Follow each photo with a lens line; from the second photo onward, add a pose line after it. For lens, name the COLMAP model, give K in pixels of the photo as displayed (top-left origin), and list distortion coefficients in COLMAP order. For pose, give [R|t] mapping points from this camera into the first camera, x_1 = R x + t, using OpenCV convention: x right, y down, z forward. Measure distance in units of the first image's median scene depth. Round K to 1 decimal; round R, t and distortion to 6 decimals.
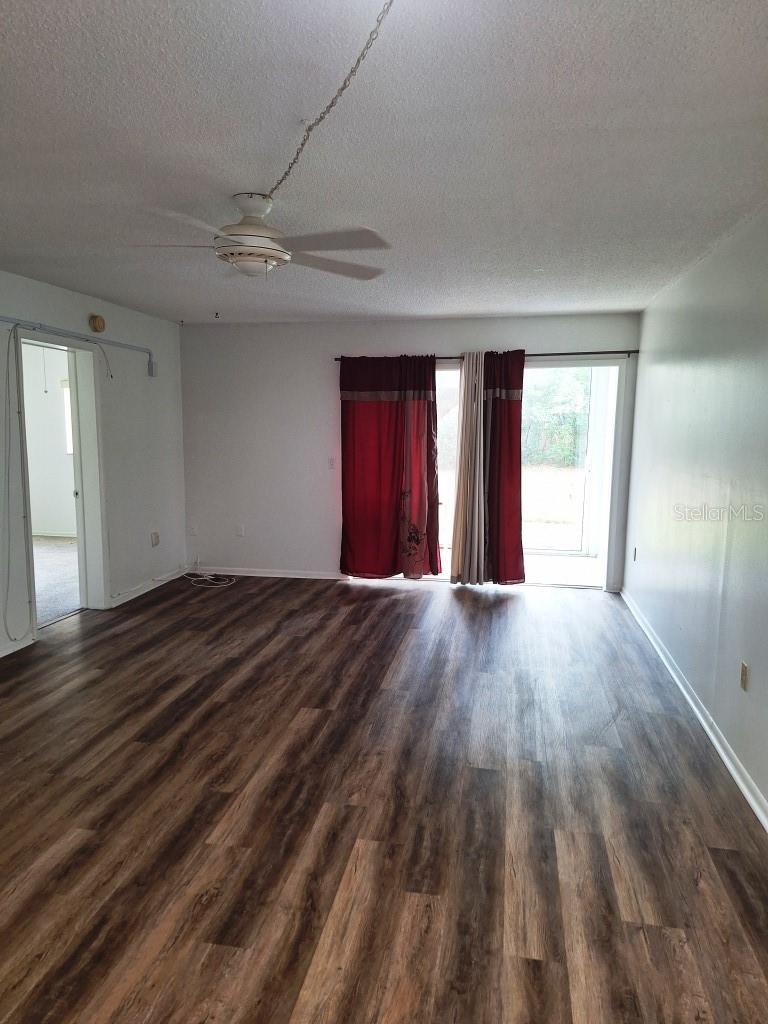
lens RADIAL K [[693.0, 0, 381.2], [0, 693.0, 510.0], [0, 0, 1]] dist [-0.062168, -0.009478]
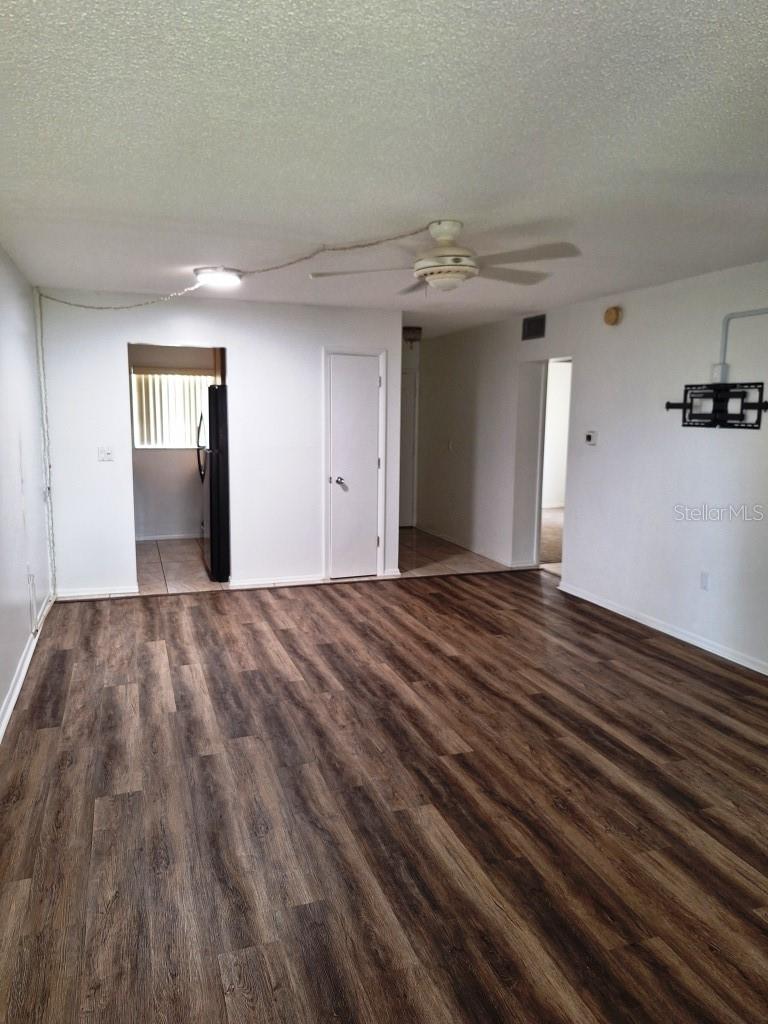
lens RADIAL K [[693.0, 0, 385.0], [0, 693.0, 511.4], [0, 0, 1]] dist [-0.062168, -0.009478]
pose [[-0.863793, 0.051755, -0.501182, 0.529184], [-0.087774, 0.964043, 0.250832, -0.276573], [0.496143, 0.260658, -0.828191, 2.113637]]
